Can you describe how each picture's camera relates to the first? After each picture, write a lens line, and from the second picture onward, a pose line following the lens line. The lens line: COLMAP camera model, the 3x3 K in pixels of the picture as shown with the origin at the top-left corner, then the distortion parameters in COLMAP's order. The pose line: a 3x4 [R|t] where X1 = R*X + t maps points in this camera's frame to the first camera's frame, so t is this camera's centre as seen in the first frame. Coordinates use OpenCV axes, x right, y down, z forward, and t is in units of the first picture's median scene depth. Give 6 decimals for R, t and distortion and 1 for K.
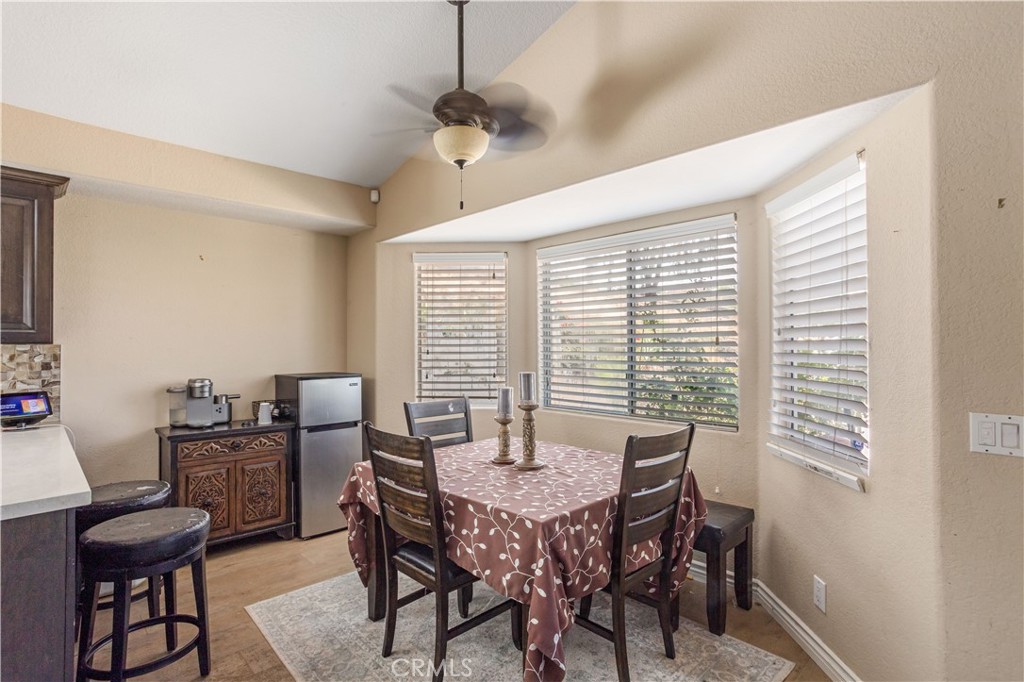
lens RADIAL K [[507.3, 0, 508.1], [0, 507.3, 341.3], [0, 0, 1]] dist [-0.056286, 0.035948]
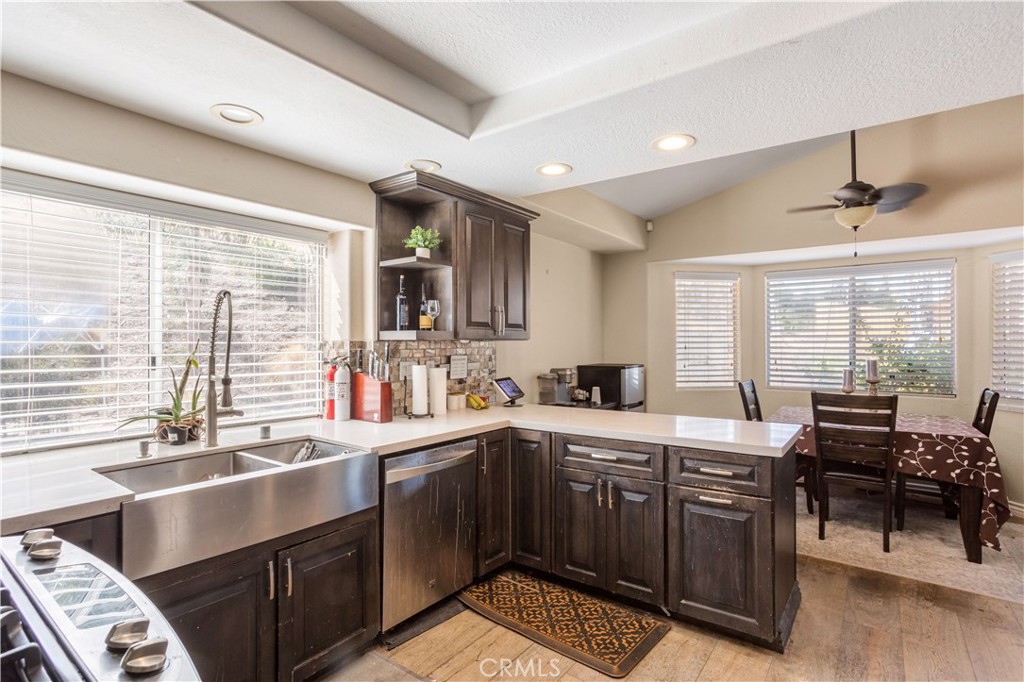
lens RADIAL K [[507.3, 0, 508.1], [0, 507.3, 341.3], [0, 0, 1]] dist [-0.056286, 0.035948]
pose [[0.986597, 0.002651, 0.163155, -1.125712], [-0.003503, 0.999982, 0.004934, 0.000824], [-0.163139, -0.005439, 0.986588, -0.290332]]
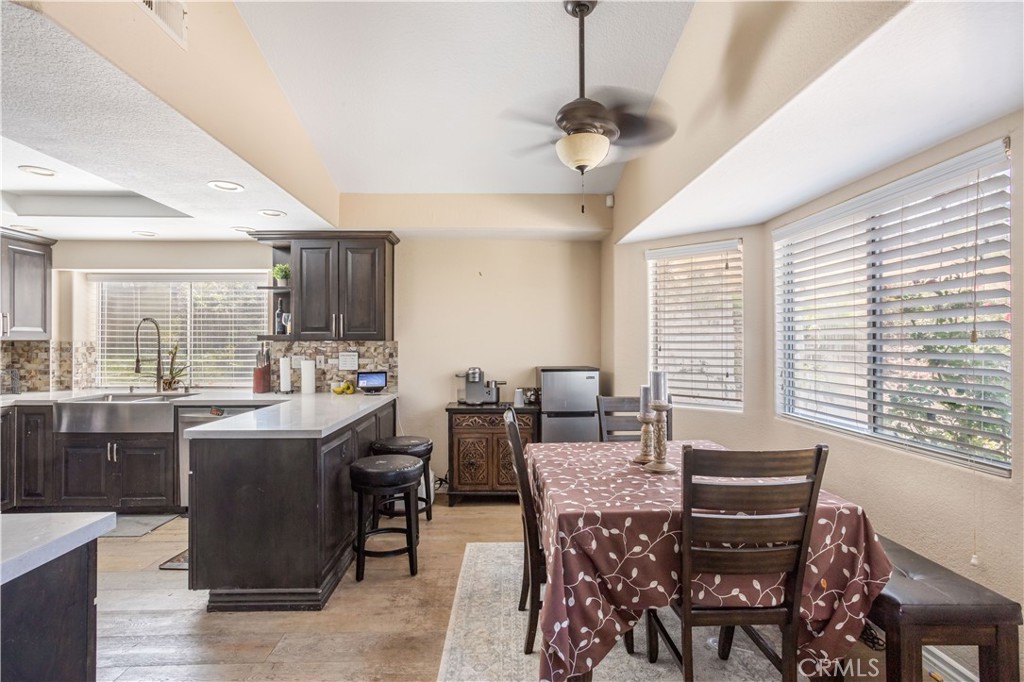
lens RADIAL K [[507.3, 0, 508.1], [0, 507.3, 341.3], [0, 0, 1]] dist [-0.056286, 0.035948]
pose [[0.739855, 0.001361, -0.672765, 0.392704], [0.004210, 0.999969, 0.006652, -0.001621], [0.672753, -0.007754, 0.739826, 0.092962]]
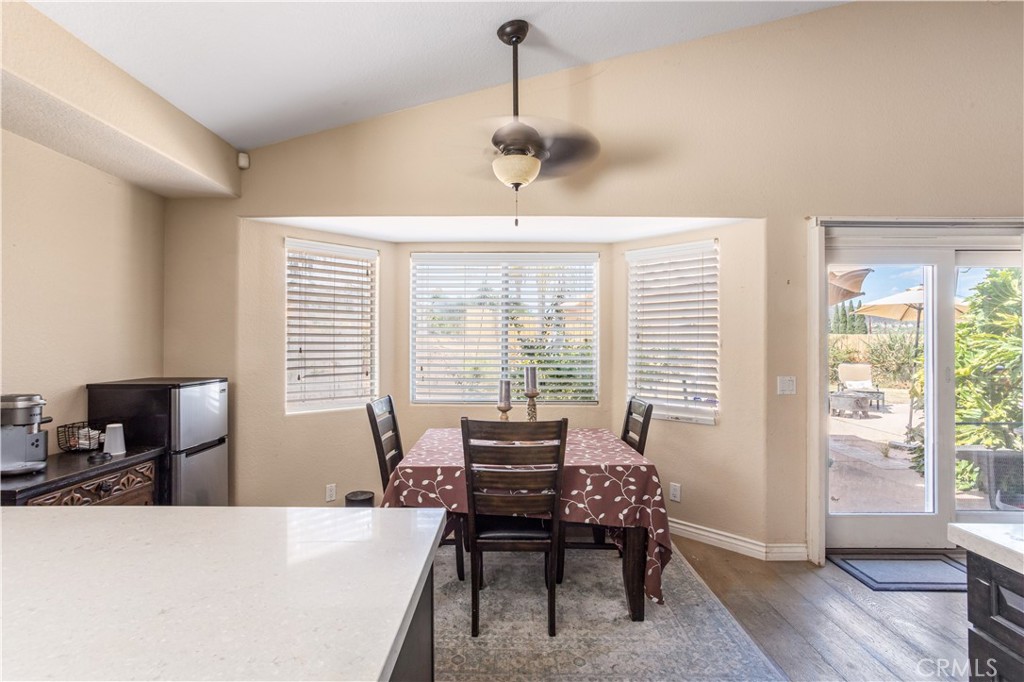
lens RADIAL K [[507.3, 0, 508.1], [0, 507.3, 341.3], [0, 0, 1]] dist [-0.056286, 0.035948]
pose [[0.696757, 0.009203, 0.717249, -0.735227], [-0.011522, 0.999932, -0.001638, 0.003632], [-0.717215, -0.007123, 0.696816, 0.162175]]
